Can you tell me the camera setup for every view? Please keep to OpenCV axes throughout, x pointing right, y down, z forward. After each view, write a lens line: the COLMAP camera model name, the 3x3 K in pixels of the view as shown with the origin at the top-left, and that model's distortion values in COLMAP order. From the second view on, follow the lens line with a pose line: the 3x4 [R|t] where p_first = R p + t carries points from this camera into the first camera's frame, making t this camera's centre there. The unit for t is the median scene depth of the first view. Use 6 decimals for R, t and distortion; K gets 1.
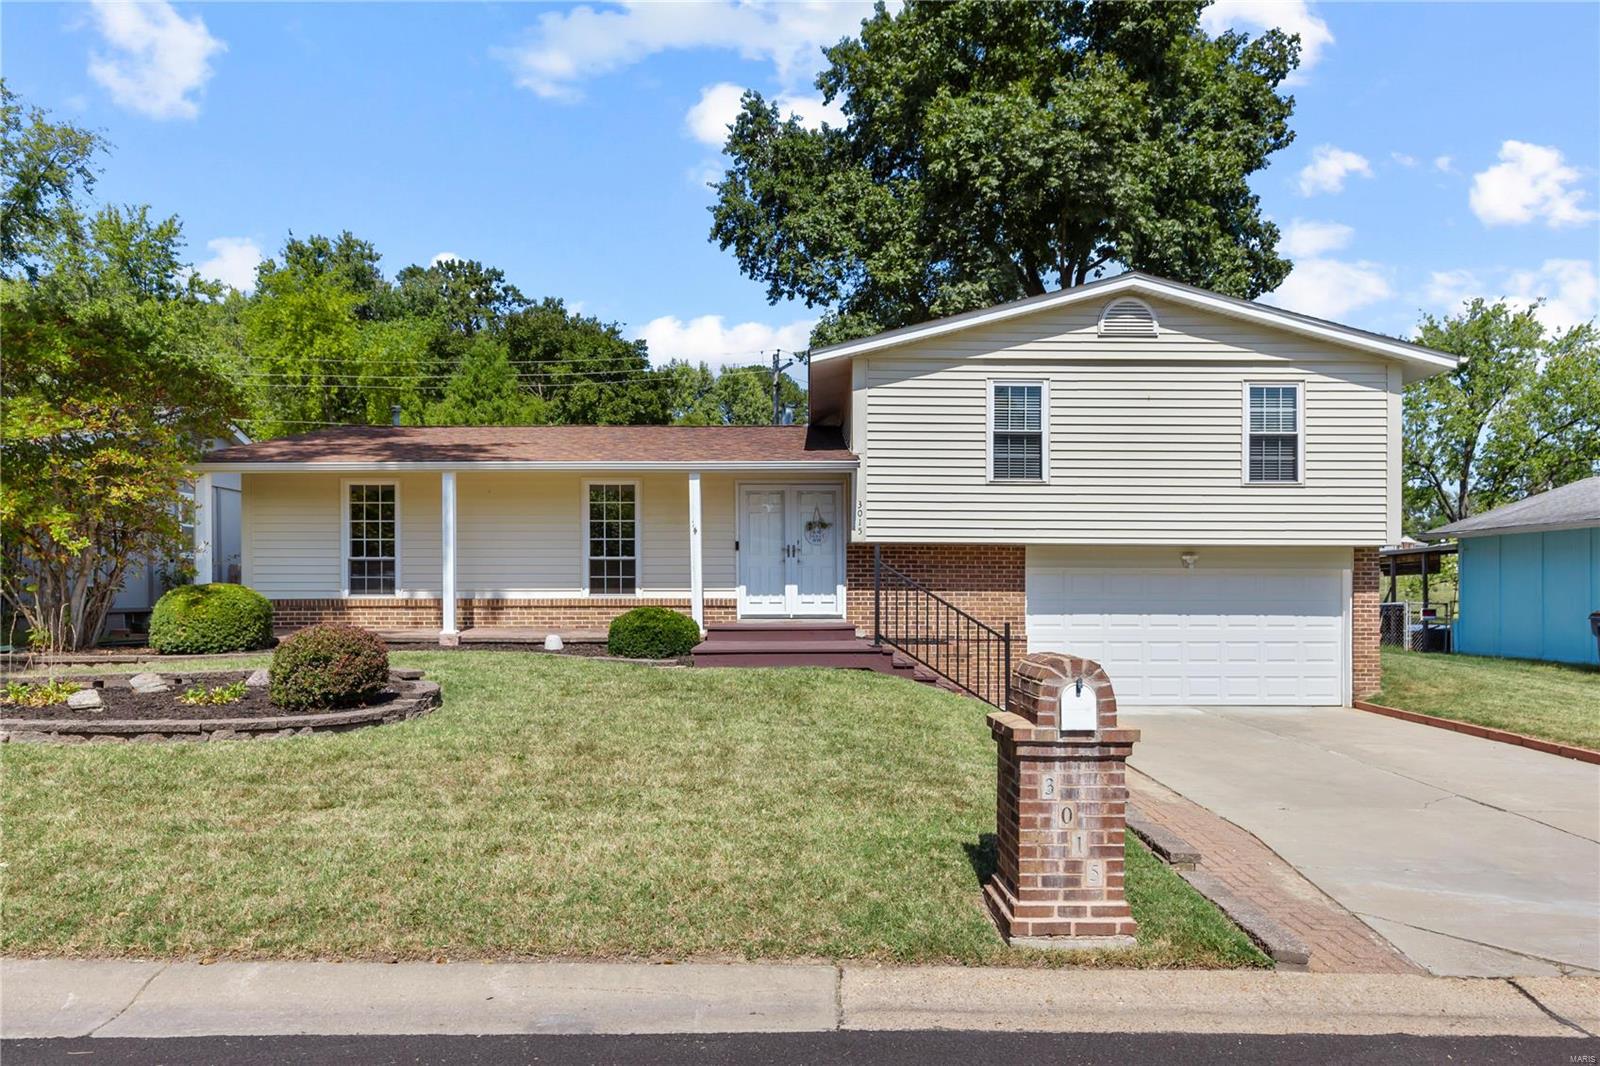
lens RADIAL K [[761.8, 0, 801.9], [0, 761.8, 610.5], [0, 0, 1]] dist [-0.001666, -0.000143]
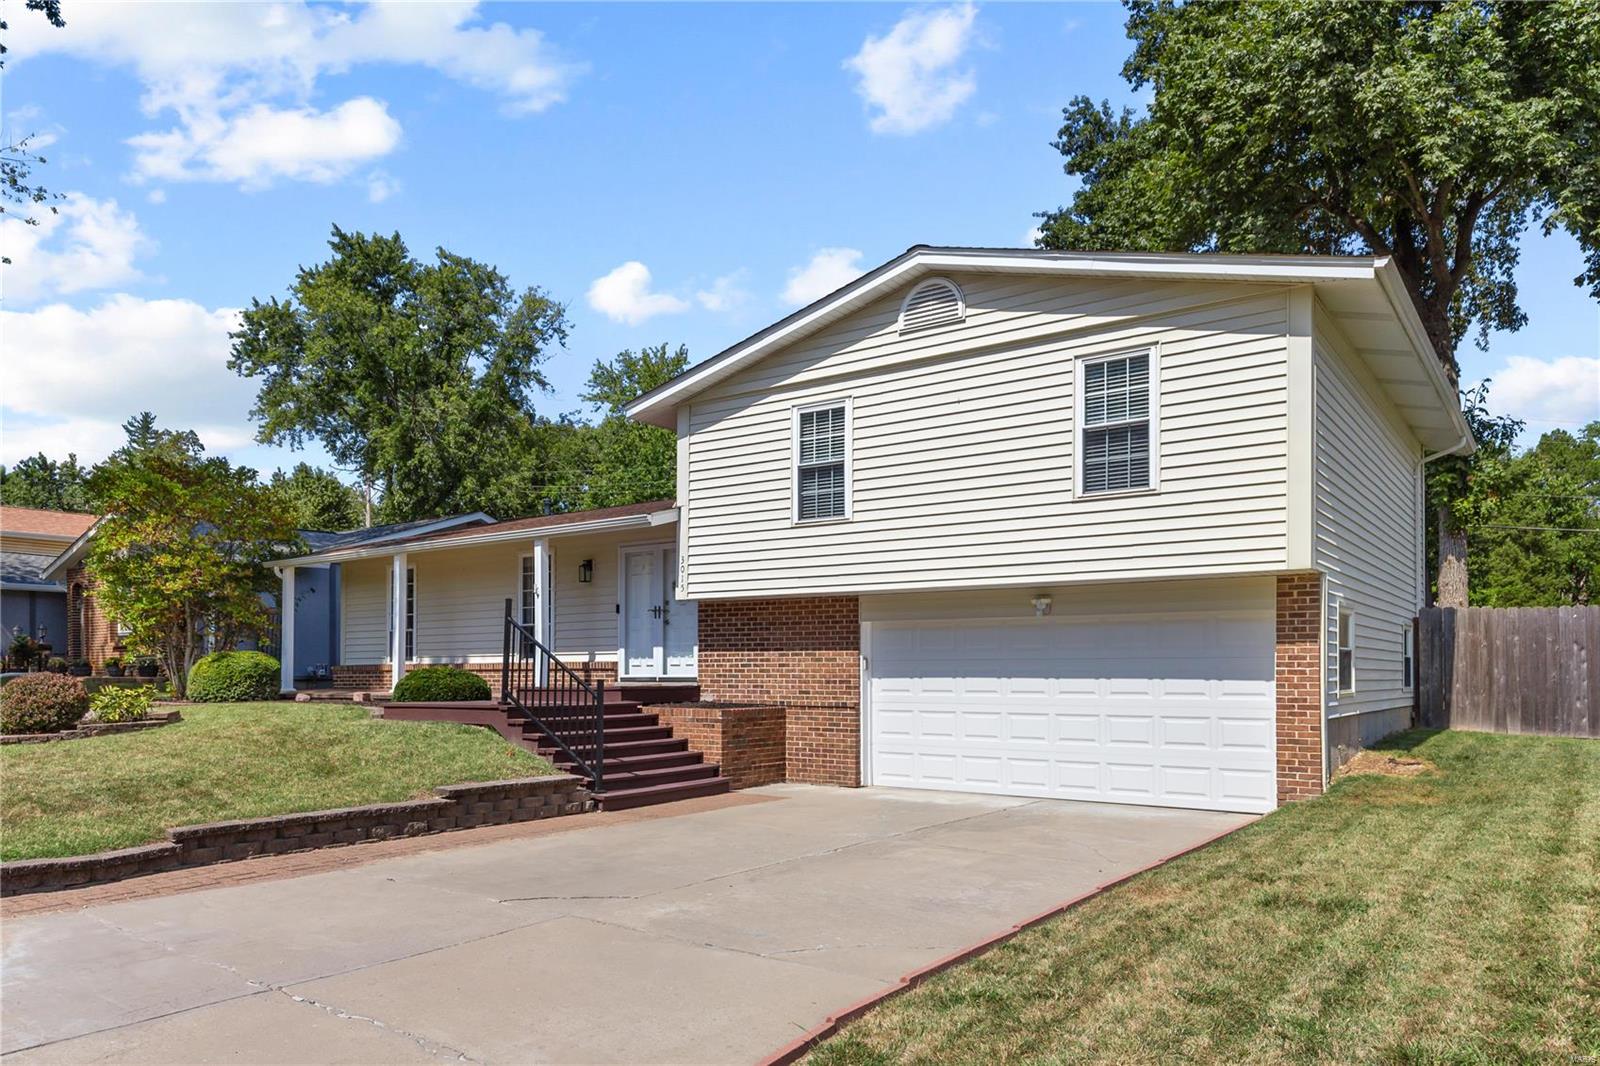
lens RADIAL K [[1089.4, 0, 799.7], [0, 1089.4, 668.4], [0, 0, 1]] dist [0.005385, 0.000539]
pose [[0.808289, -0.005143, -0.588764, 0.982130], [-0.000812, 0.999951, -0.009850, 0.007396], [0.588786, 0.008439, 0.808245, -0.000183]]
